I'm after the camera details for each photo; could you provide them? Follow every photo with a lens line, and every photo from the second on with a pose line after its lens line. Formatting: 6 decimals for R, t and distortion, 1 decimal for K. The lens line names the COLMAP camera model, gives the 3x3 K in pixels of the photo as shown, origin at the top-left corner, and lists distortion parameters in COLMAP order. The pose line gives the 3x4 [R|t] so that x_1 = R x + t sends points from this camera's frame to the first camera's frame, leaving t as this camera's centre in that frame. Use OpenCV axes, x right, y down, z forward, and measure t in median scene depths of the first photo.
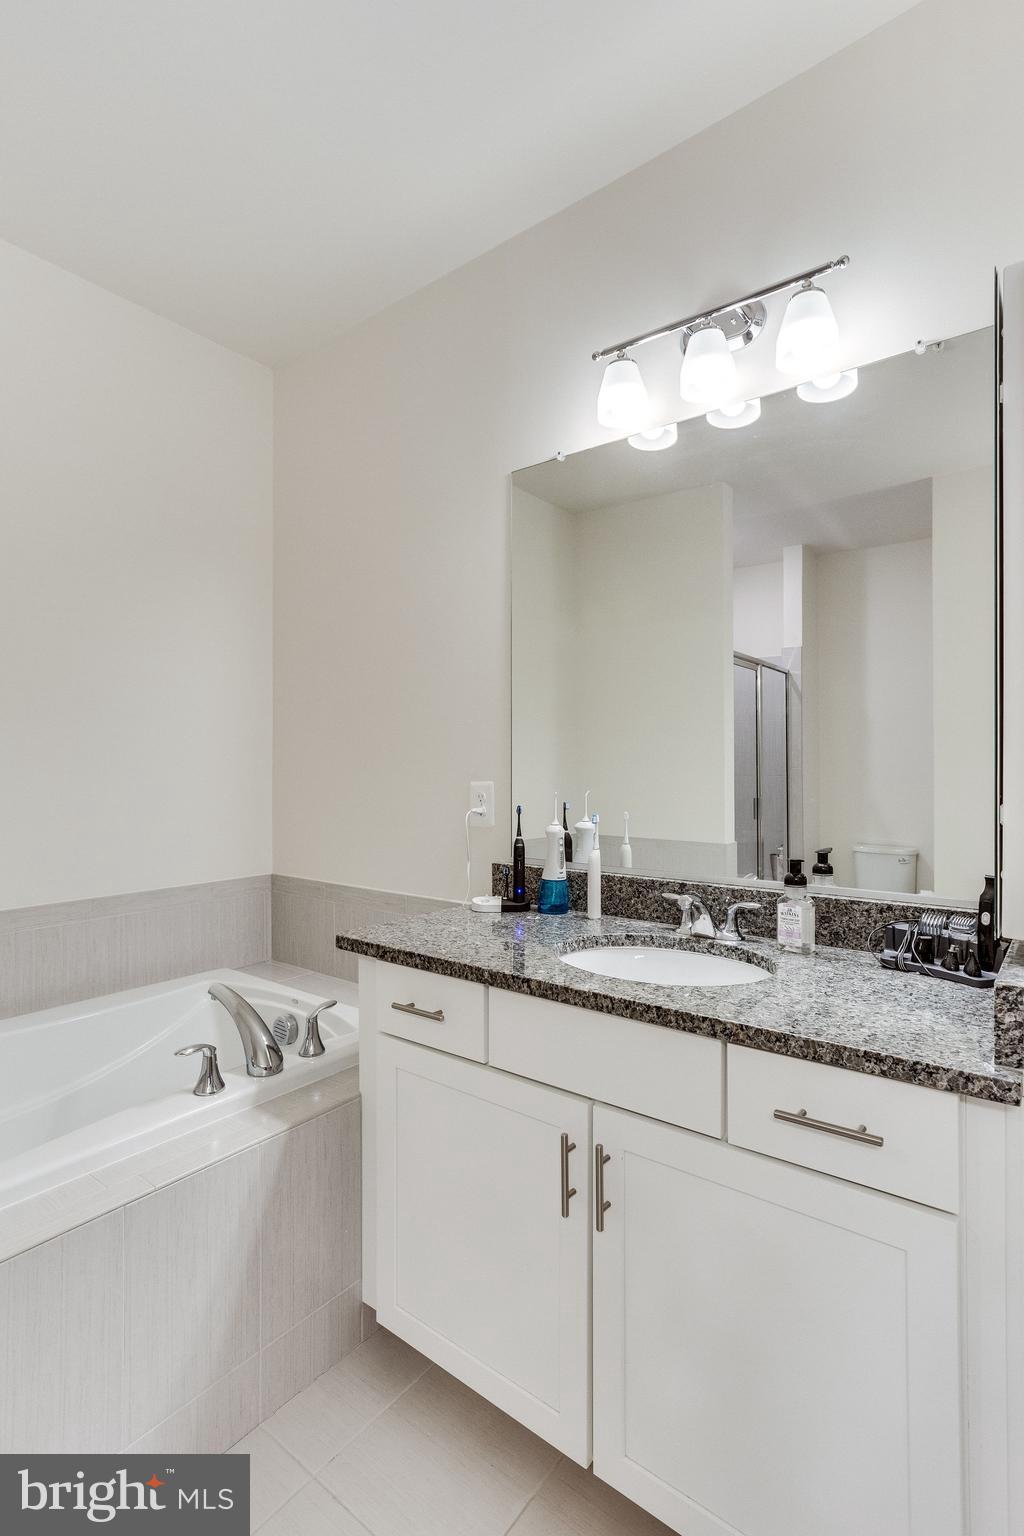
lens RADIAL K [[743.1, 0, 530.3], [0, 743.1, 776.0], [0, 0, 1]] dist [-0.018436, 0.001554]
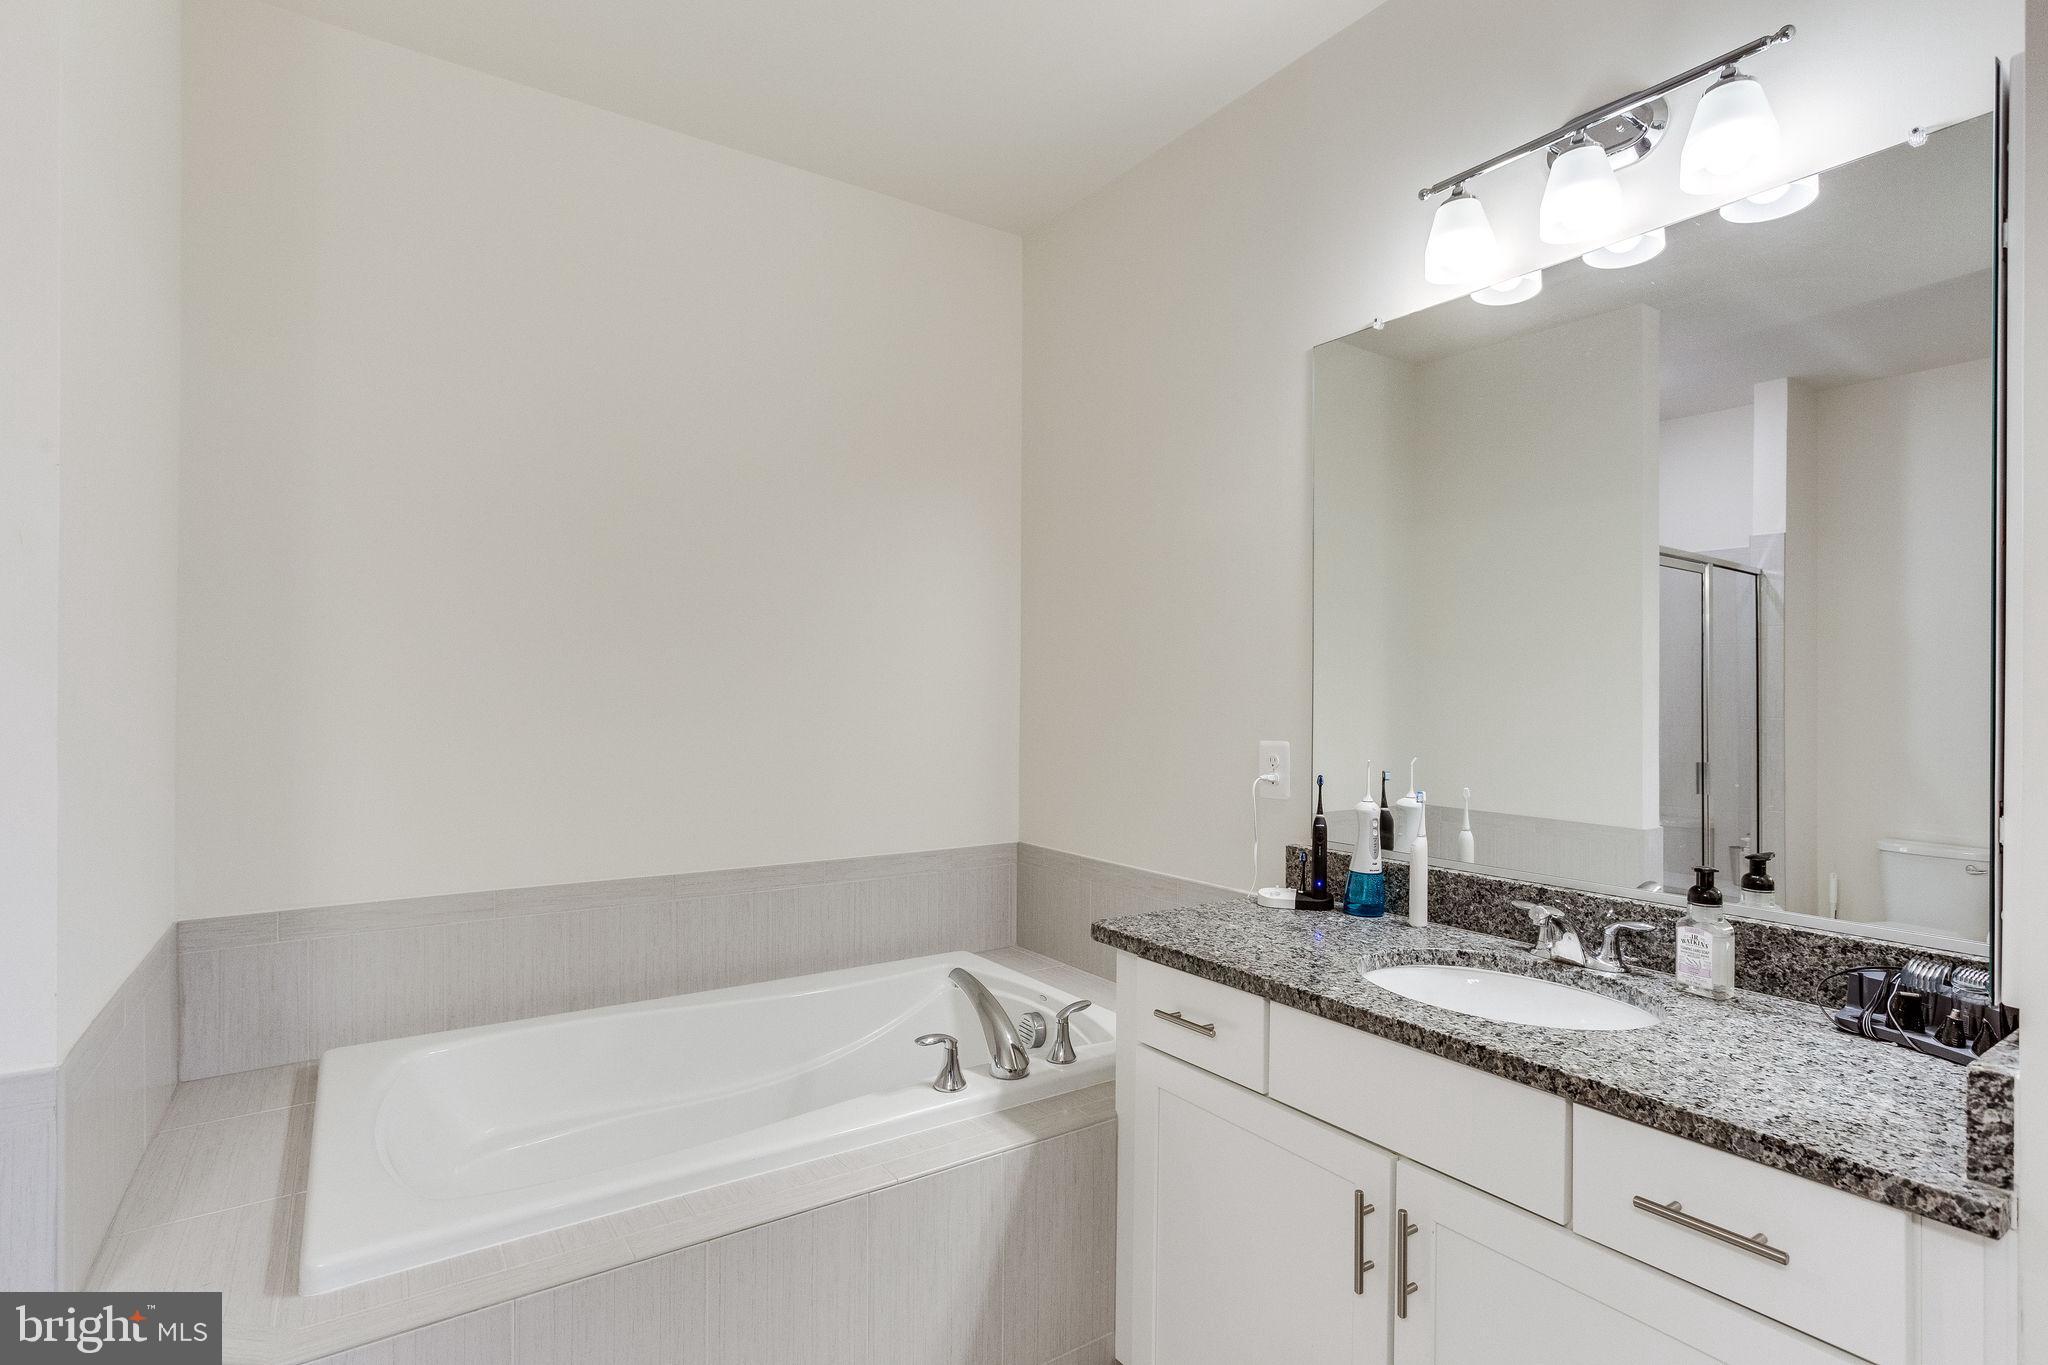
lens RADIAL K [[1022.5, 0, 1019.4], [0, 1022.5, 711.8], [0, 0, 1]] dist [-0.026848, 0.020205]
pose [[0.945479, 0.009987, -0.325529, 0.040818], [-0.008017, 0.999941, 0.007395, -0.036968], [0.325583, -0.004382, 0.945503, -0.135854]]
